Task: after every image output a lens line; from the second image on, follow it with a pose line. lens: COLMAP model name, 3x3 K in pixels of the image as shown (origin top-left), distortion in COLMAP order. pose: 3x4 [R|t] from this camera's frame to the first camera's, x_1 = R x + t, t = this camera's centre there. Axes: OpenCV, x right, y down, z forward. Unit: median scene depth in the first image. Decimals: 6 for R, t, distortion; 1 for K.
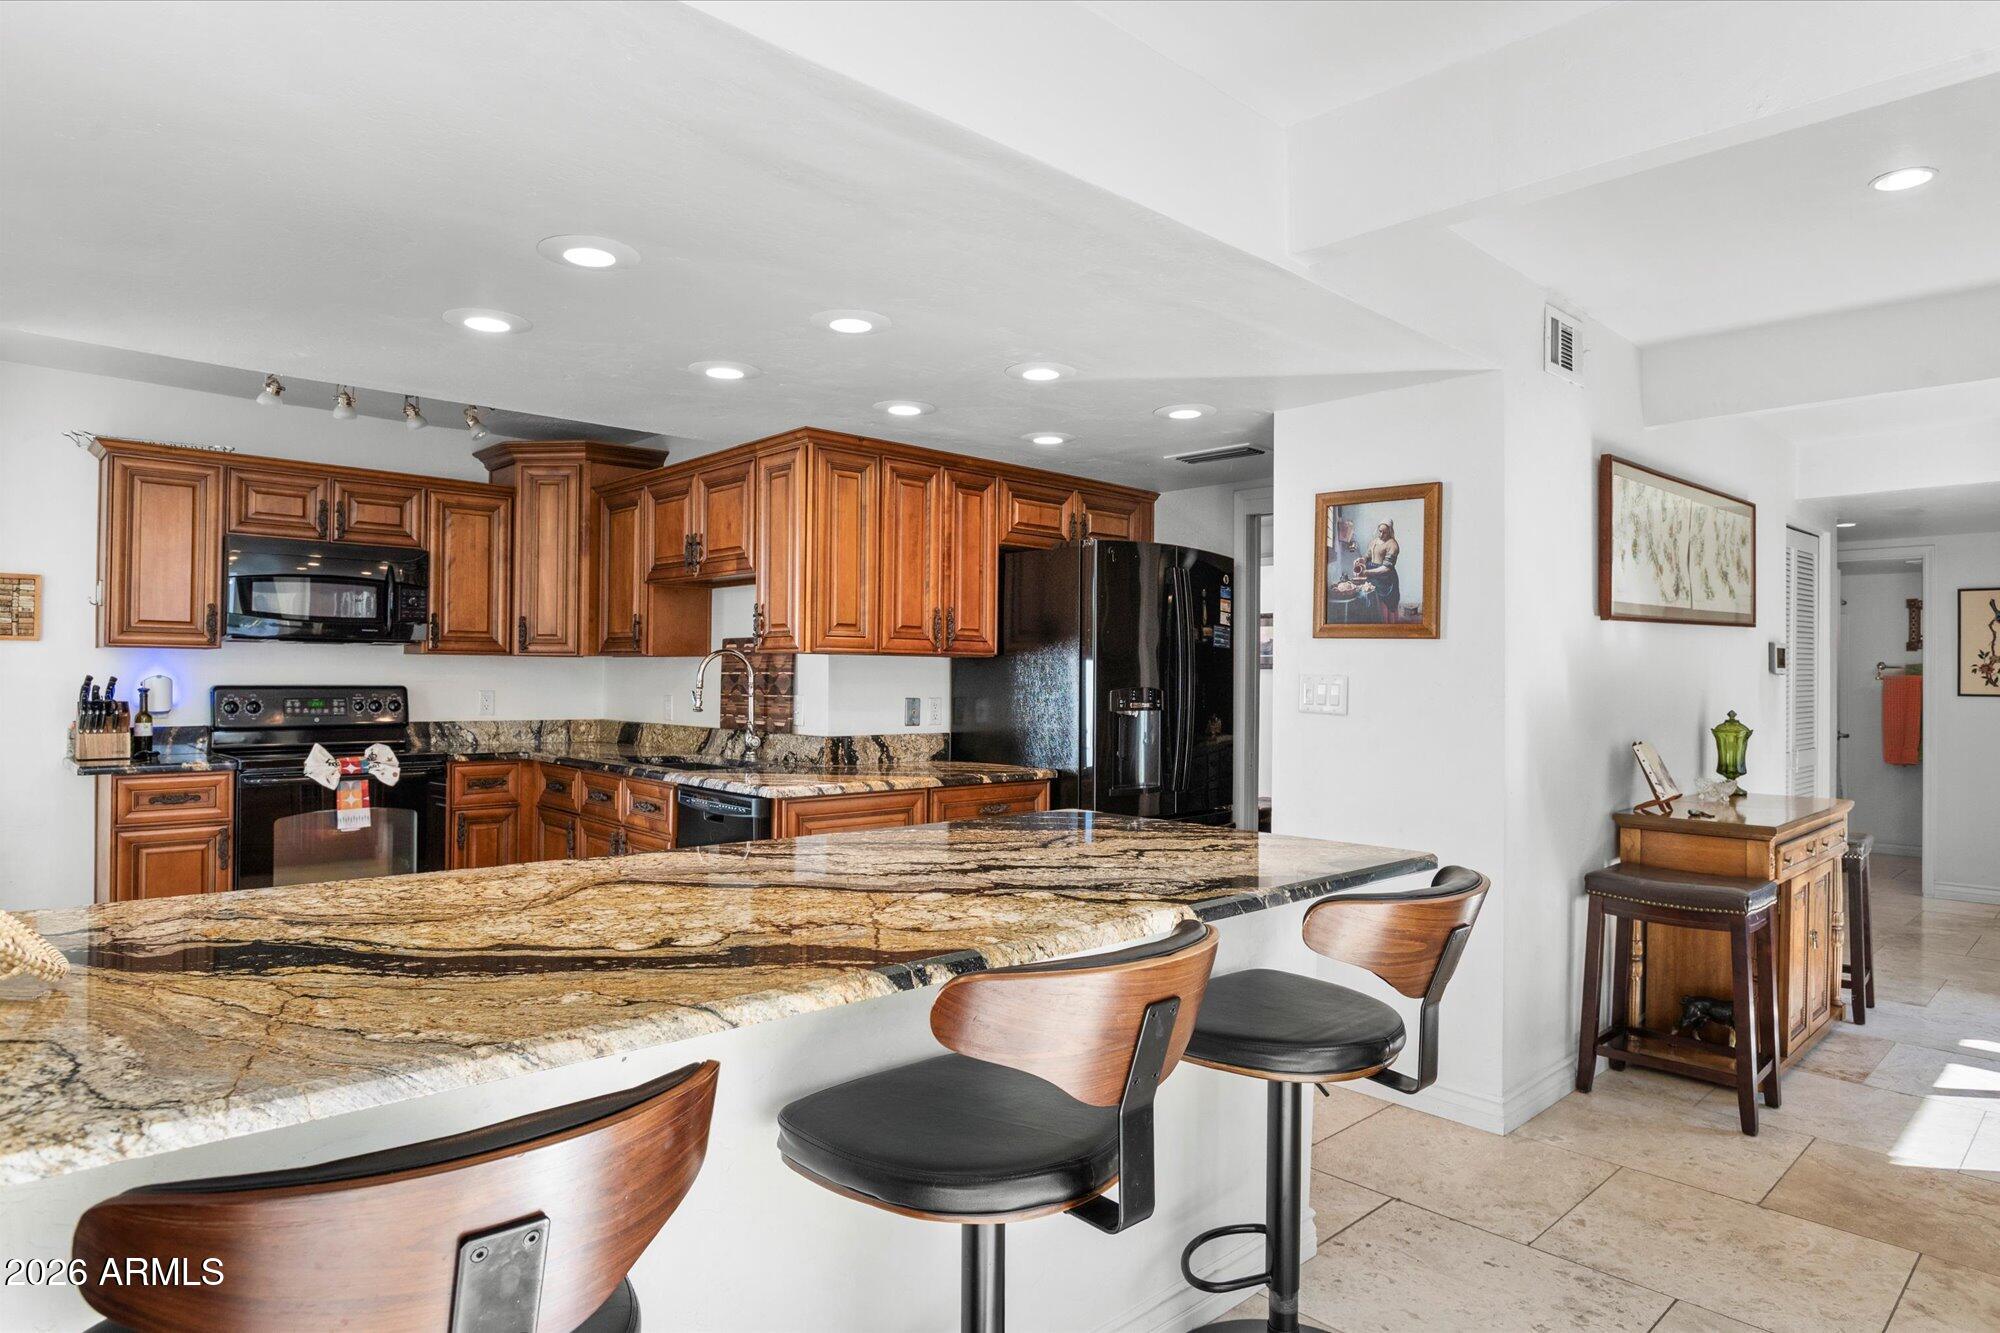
lens RADIAL K [[1133.3, 0, 936.6], [0, 1133.3, 666.2], [0, 0, 1]] dist [-0.001925, -0.000824]
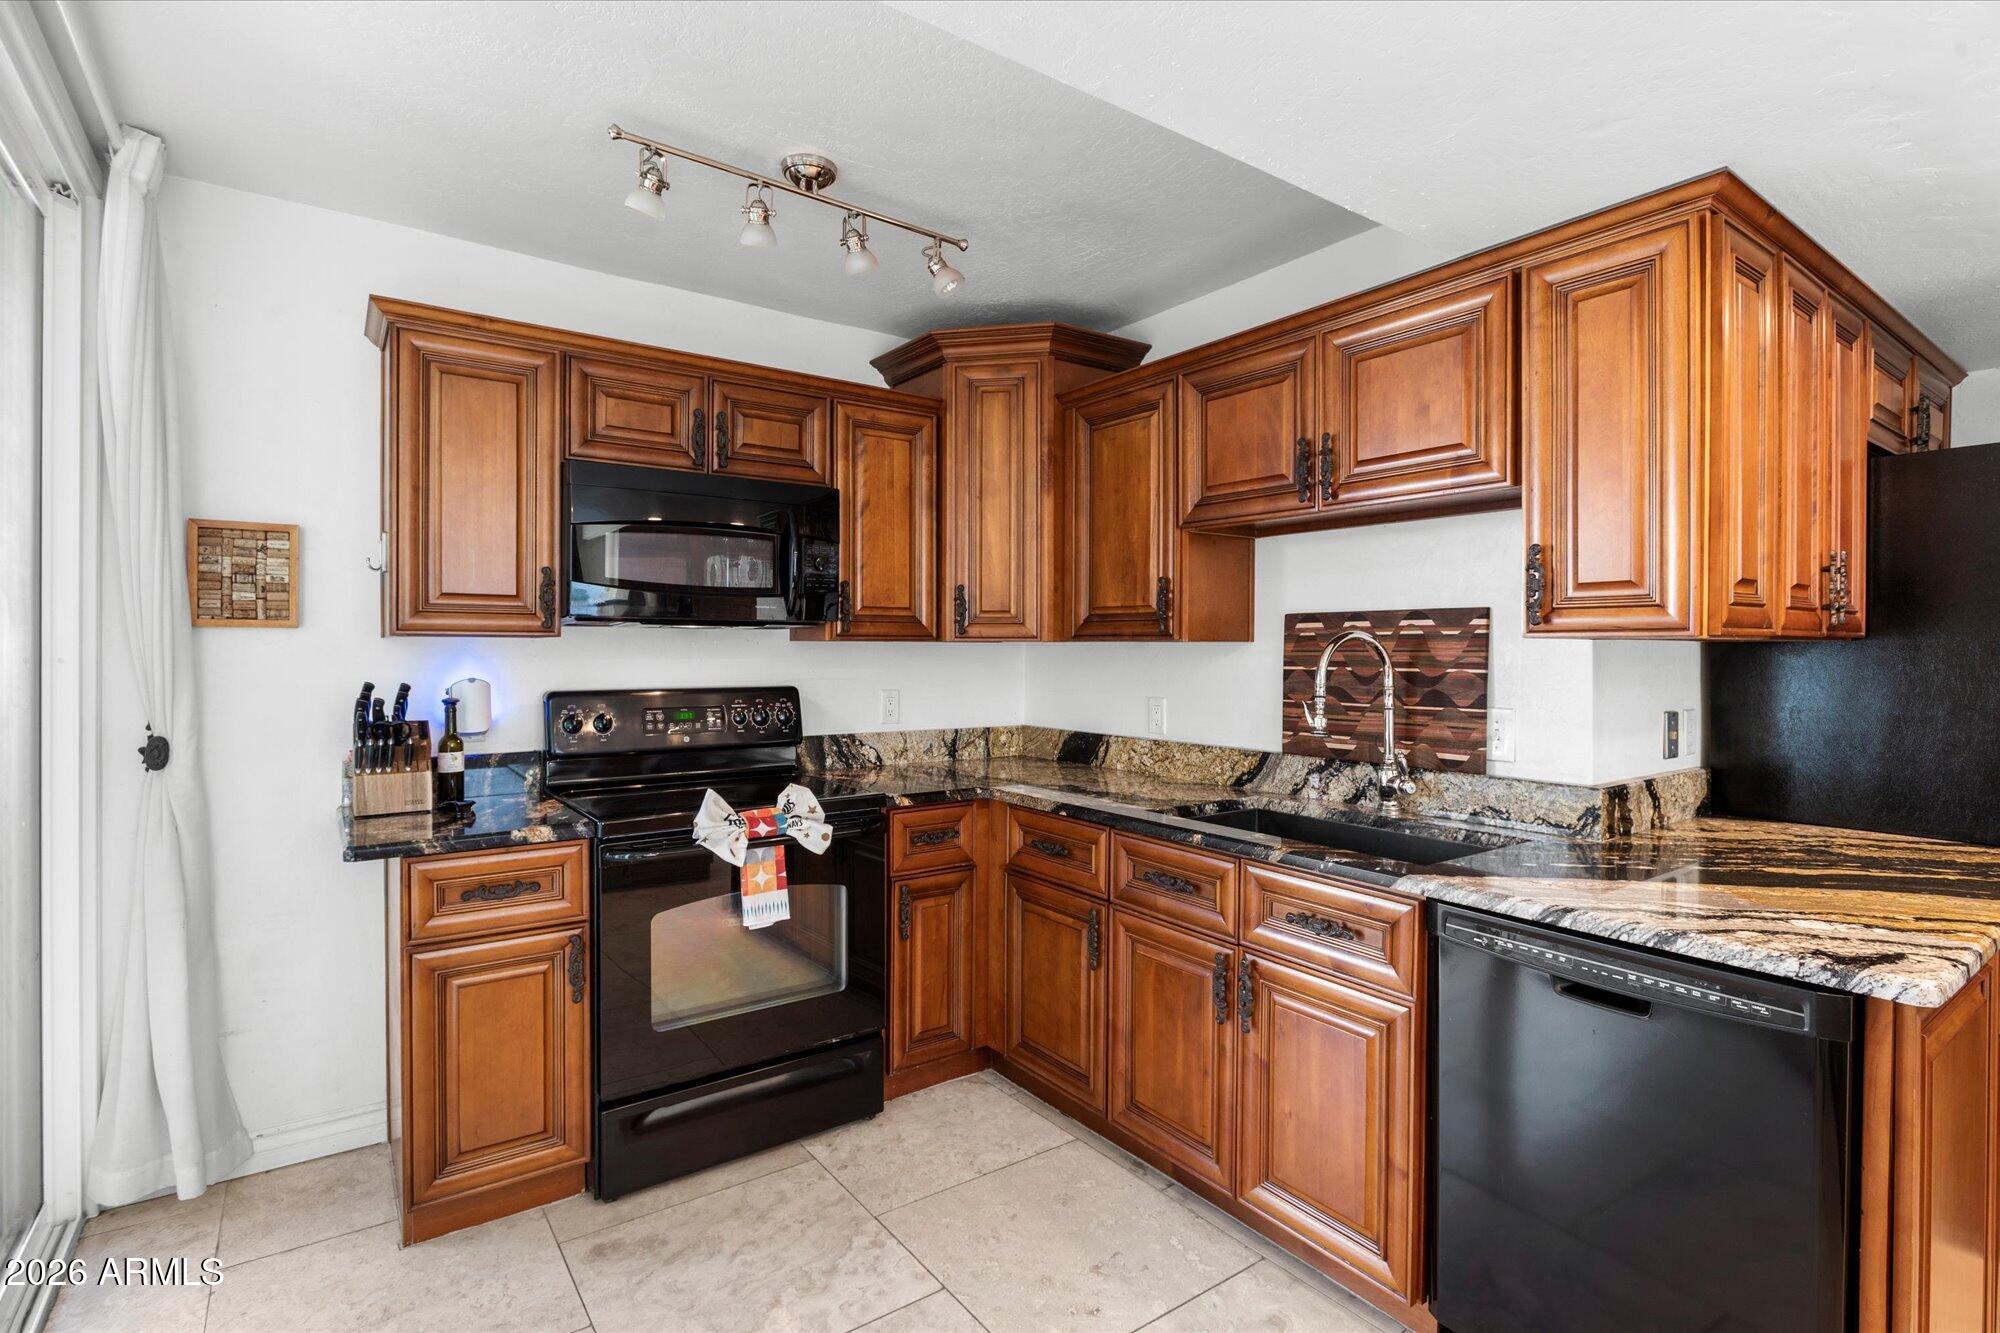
lens RADIAL K [[955.5, 0, 963.7], [0, 955.5, 654.8], [0, 0, 1]] dist [-0.005091, -0.000275]
pose [[0.992917, -0.006135, -0.118652, -0.332652], [0.007848, 0.999872, 0.013976, -0.011002], [0.118551, -0.014808, 0.992838, 0.477615]]
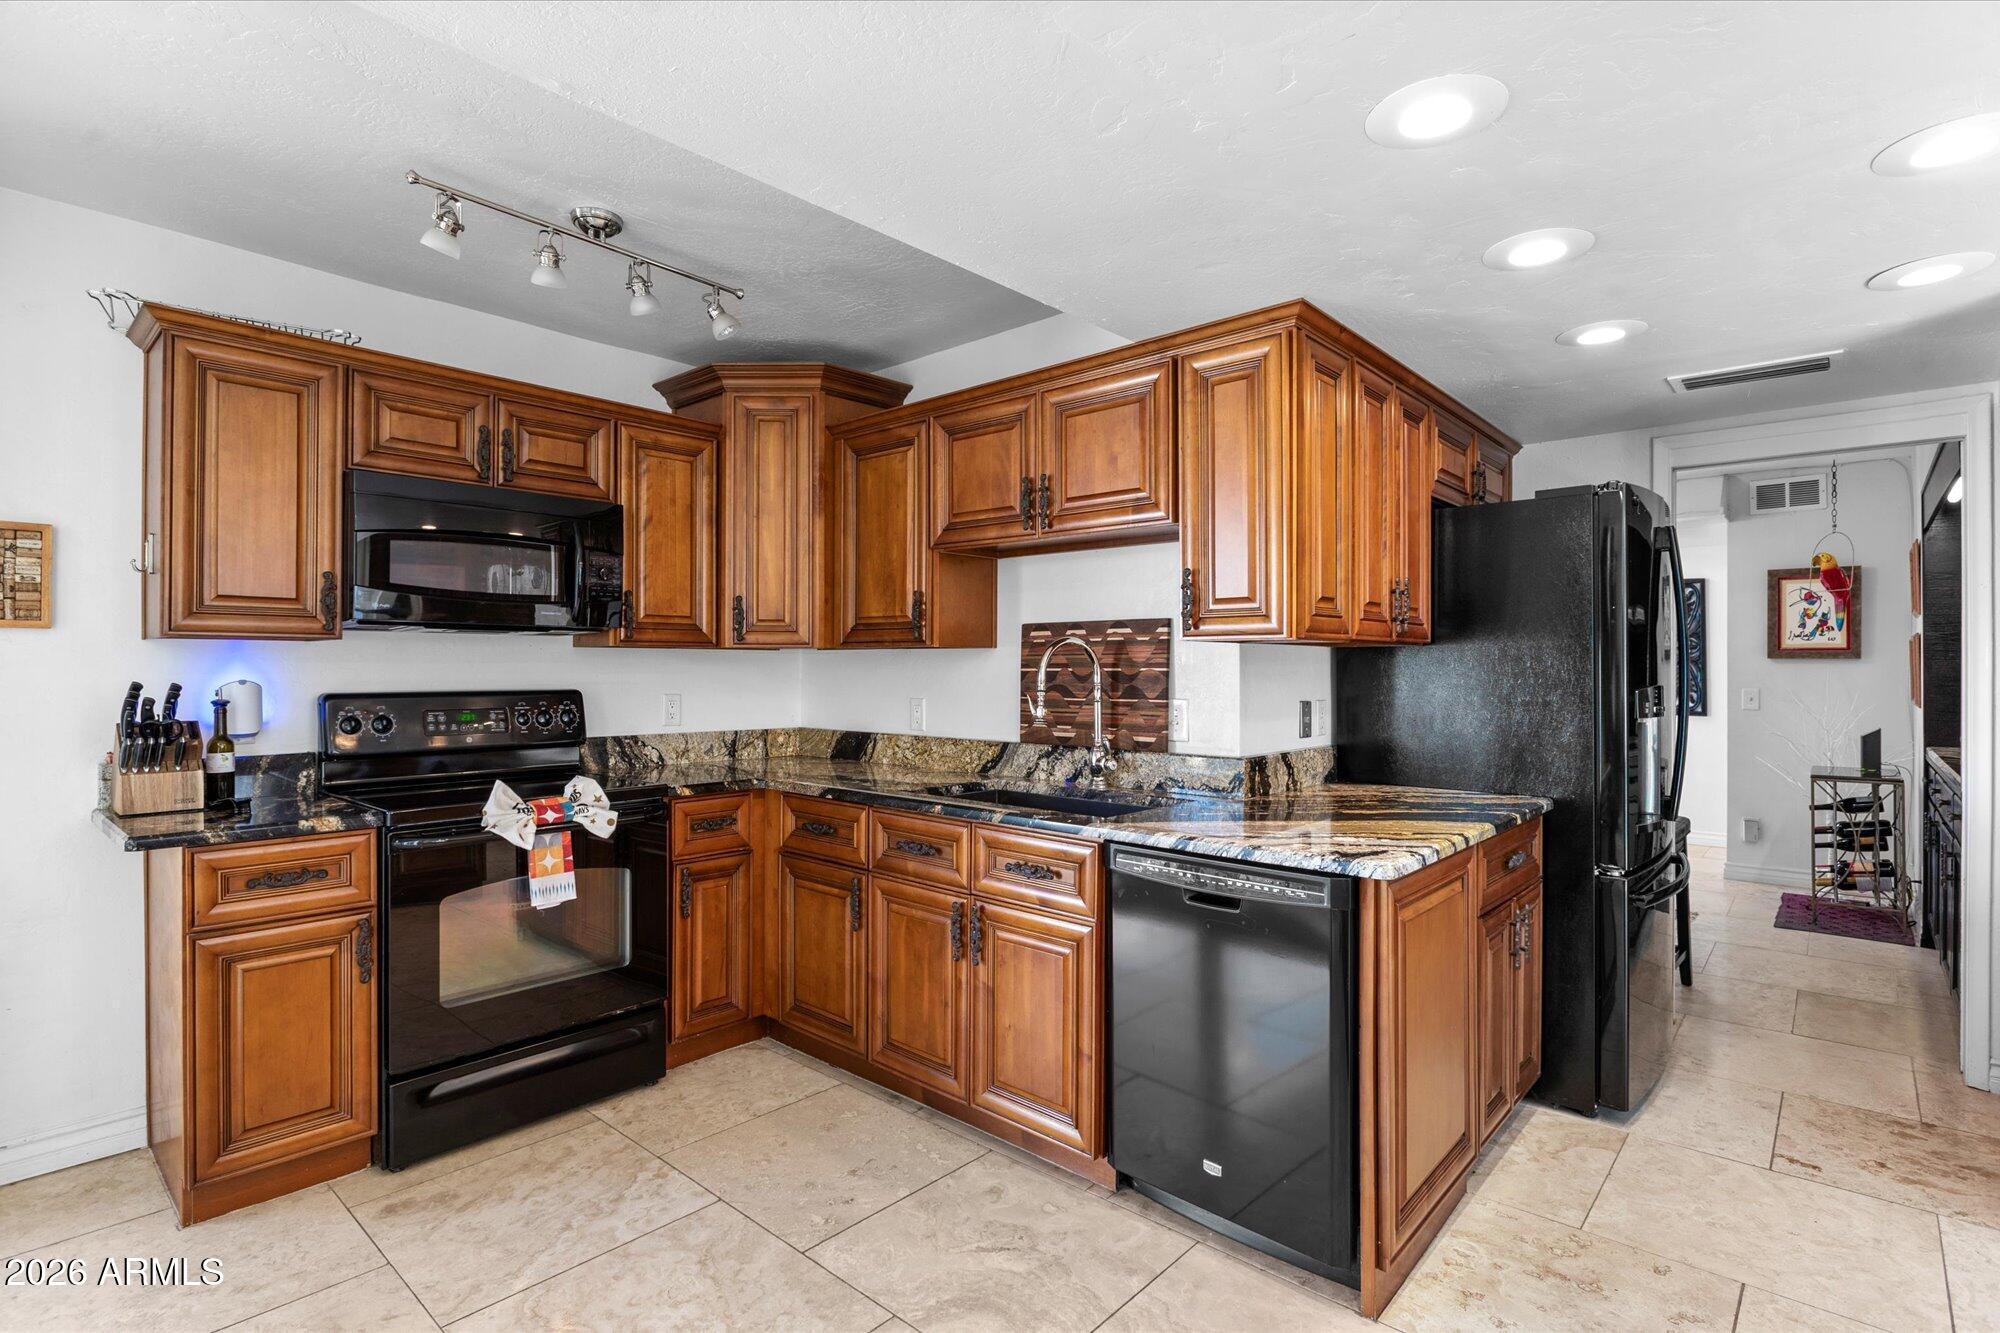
lens RADIAL K [[972.0, 0, 959.0], [0, 972.0, 664.9], [0, 0, 1]] dist [-0.005156, -0.000726]
pose [[0.995807, -0.007572, 0.091168, -0.314832], [0.006947, 0.999950, 0.007178, -0.002039], [-0.091218, -0.006515, 0.995810, 0.388086]]
